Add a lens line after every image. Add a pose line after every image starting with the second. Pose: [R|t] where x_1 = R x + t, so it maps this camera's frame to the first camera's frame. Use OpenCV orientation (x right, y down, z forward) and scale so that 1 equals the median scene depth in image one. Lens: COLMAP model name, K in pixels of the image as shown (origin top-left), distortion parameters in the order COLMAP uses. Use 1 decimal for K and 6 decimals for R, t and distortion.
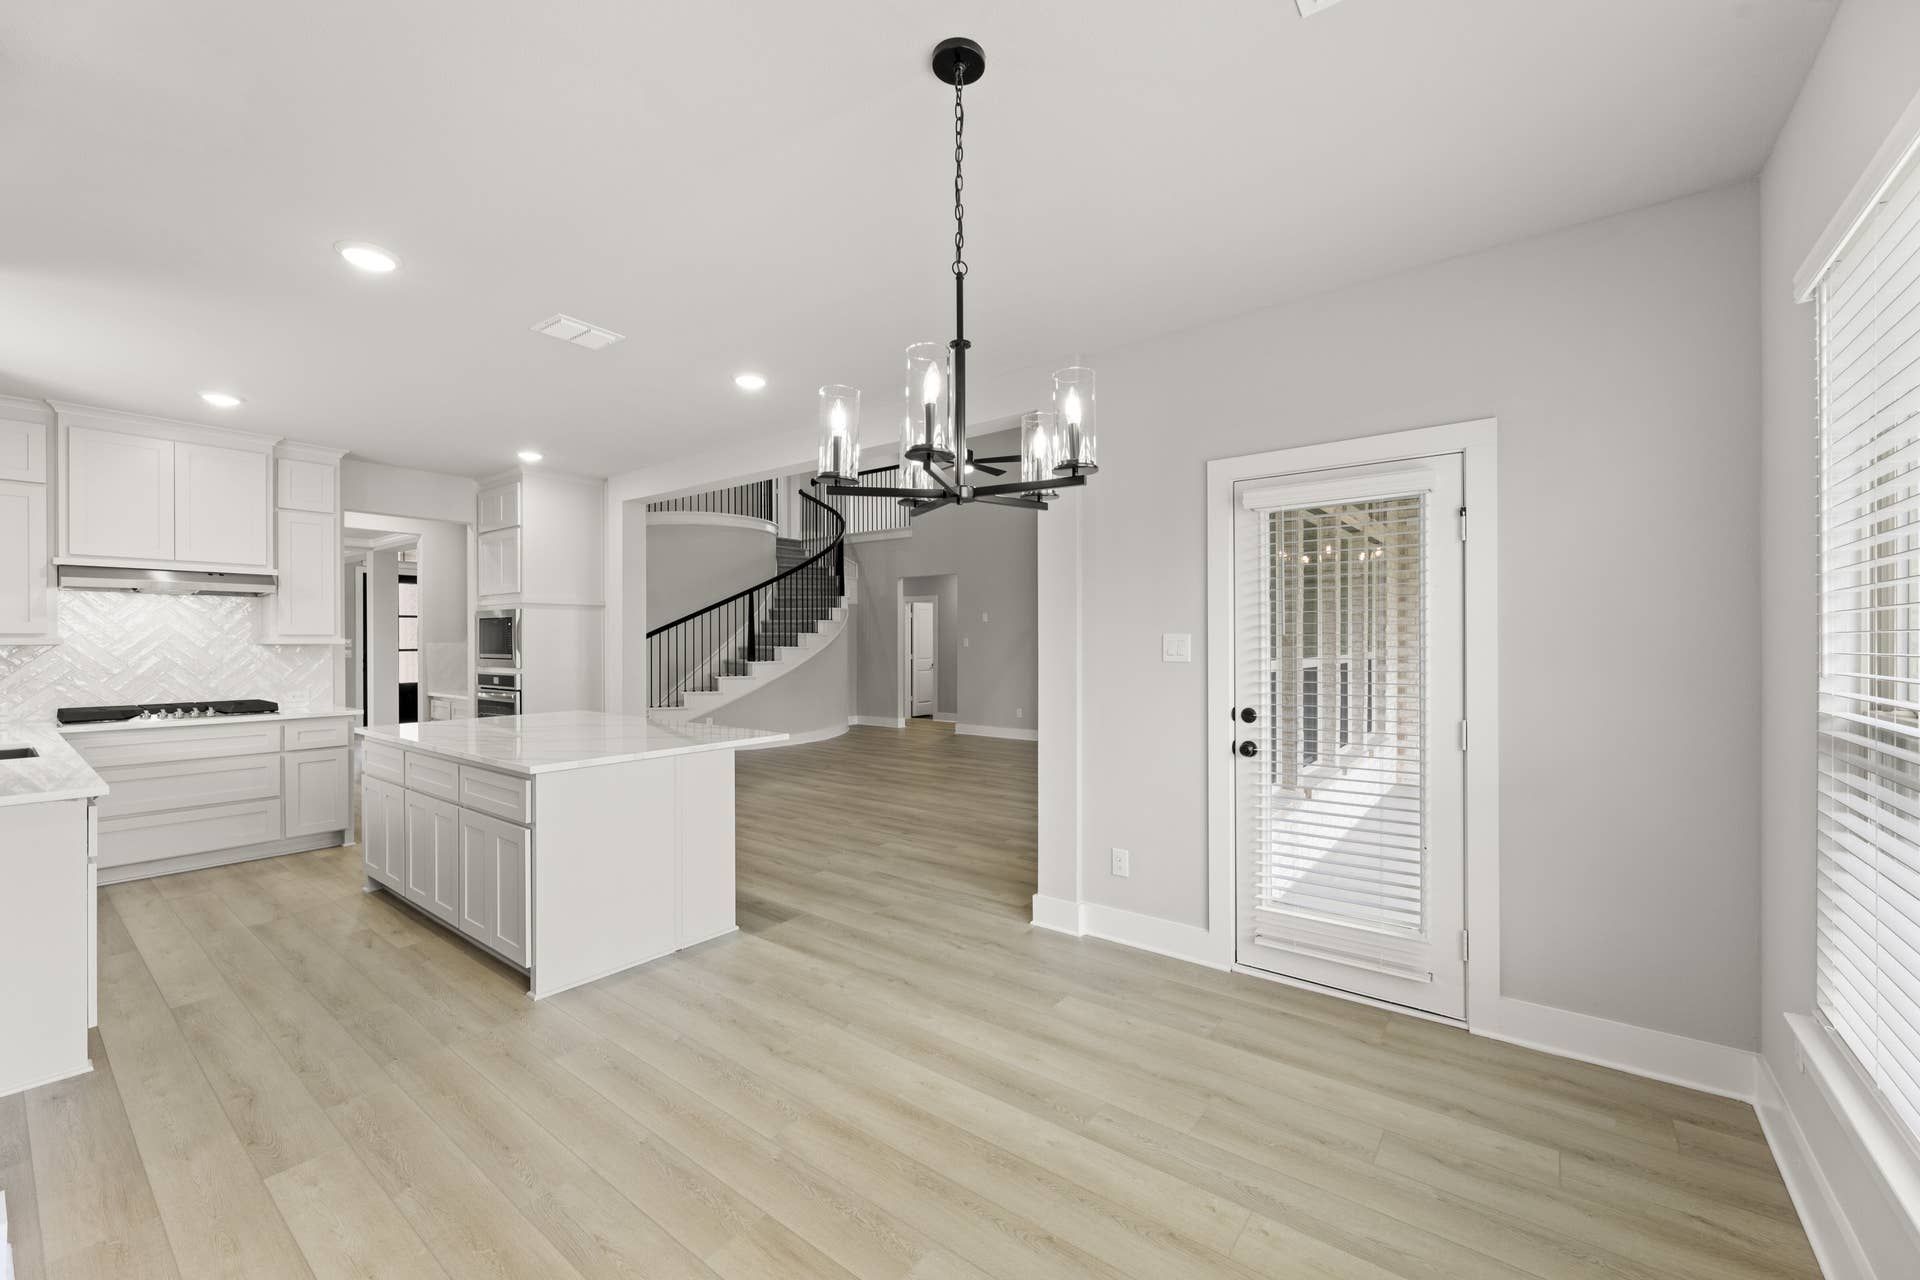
lens RADIAL K [[762.2, 0, 980.0], [0, 762.2, 640.8], [0, 0, 1]] dist [-0.000101, 0.000211]
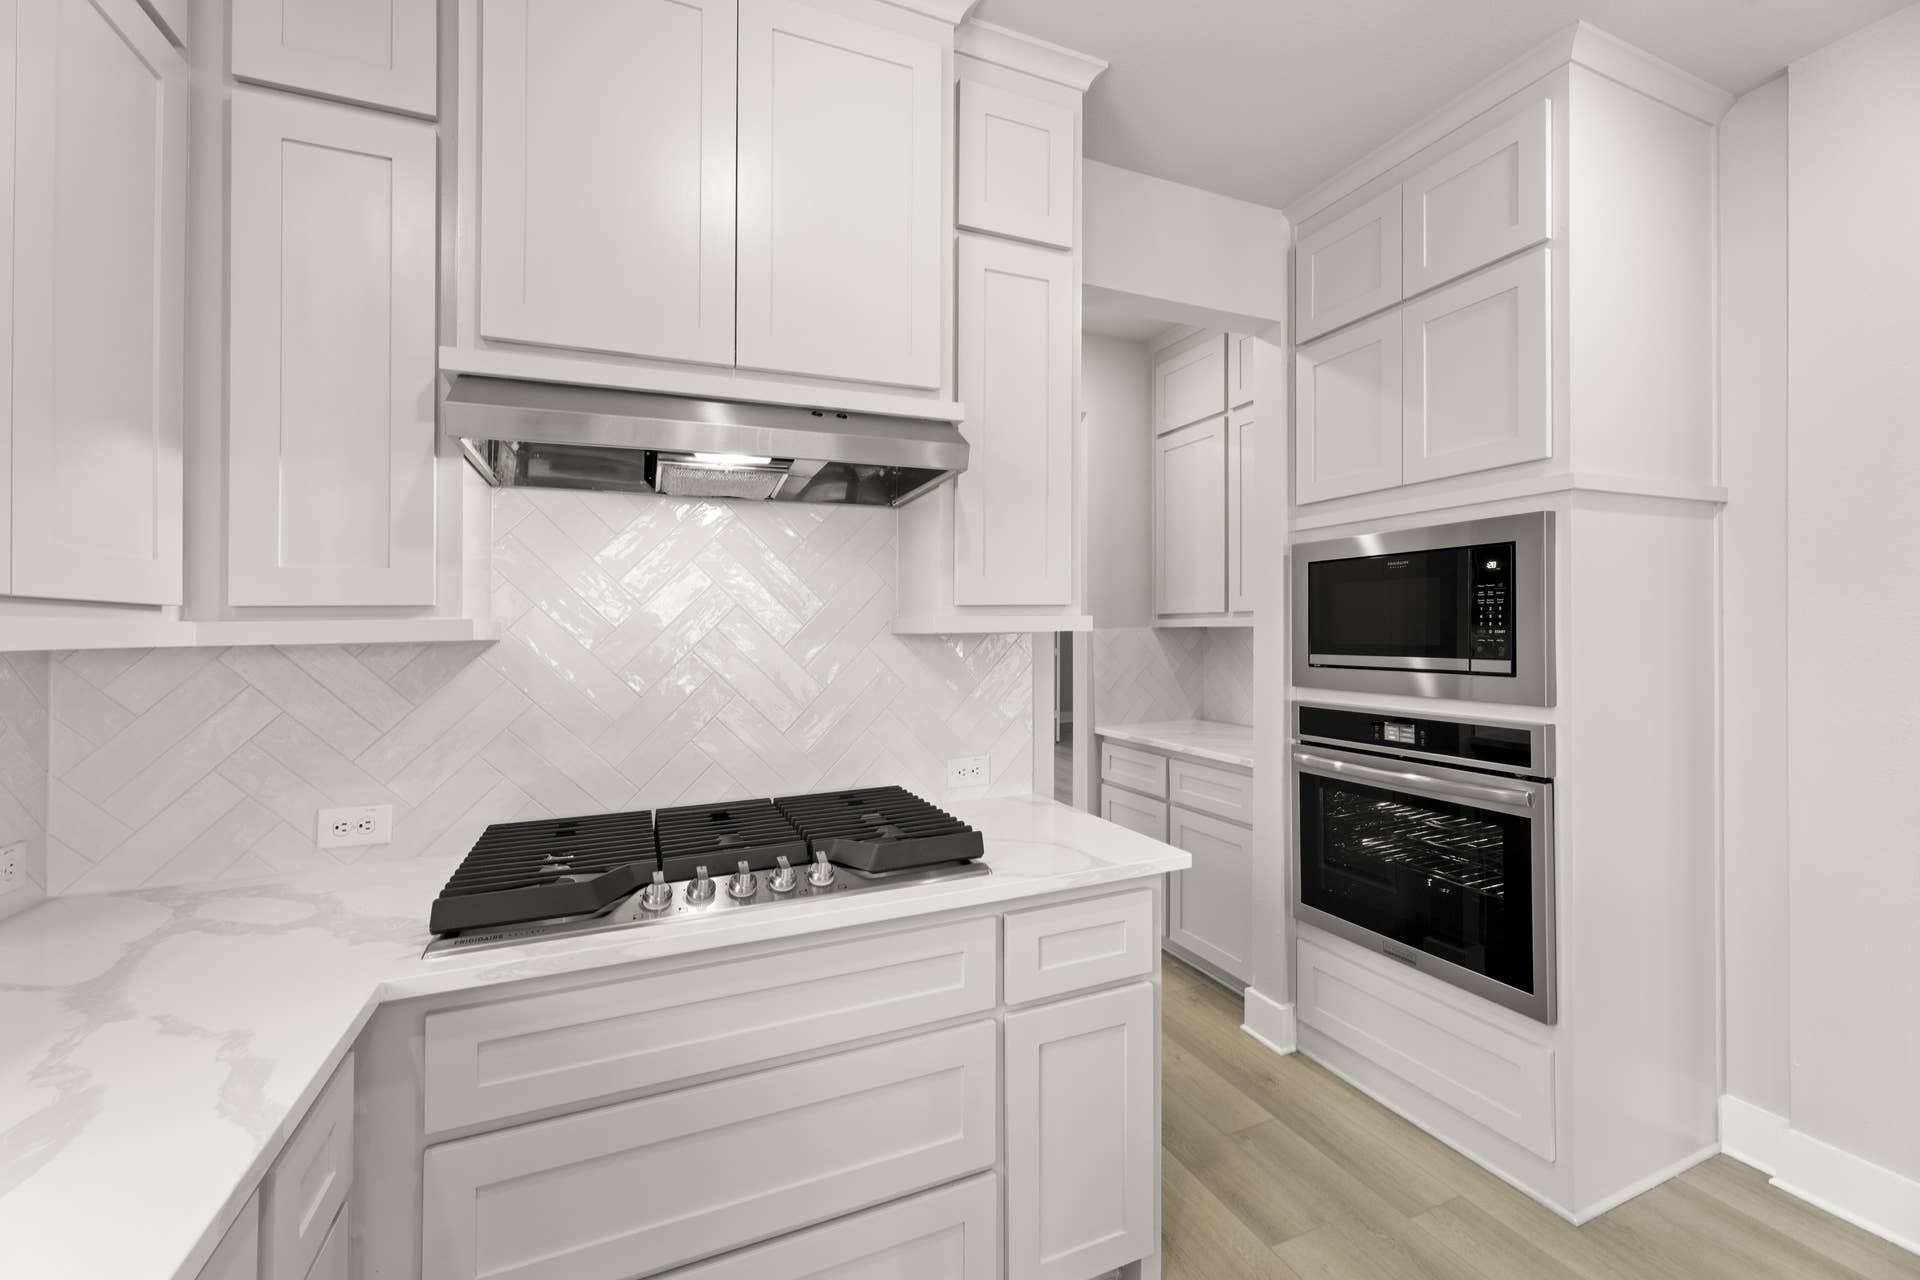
lens RADIAL K [[768.3, 0, 955.9], [0, 768.3, 616.8], [0, 0, 1]] dist [-0.000539, -0.000063]
pose [[0.869561, -0.010714, -0.493709, -0.746394], [0.007578, 0.999936, -0.008353, -0.000884], [0.493767, 0.003522, 0.869587, 0.699359]]
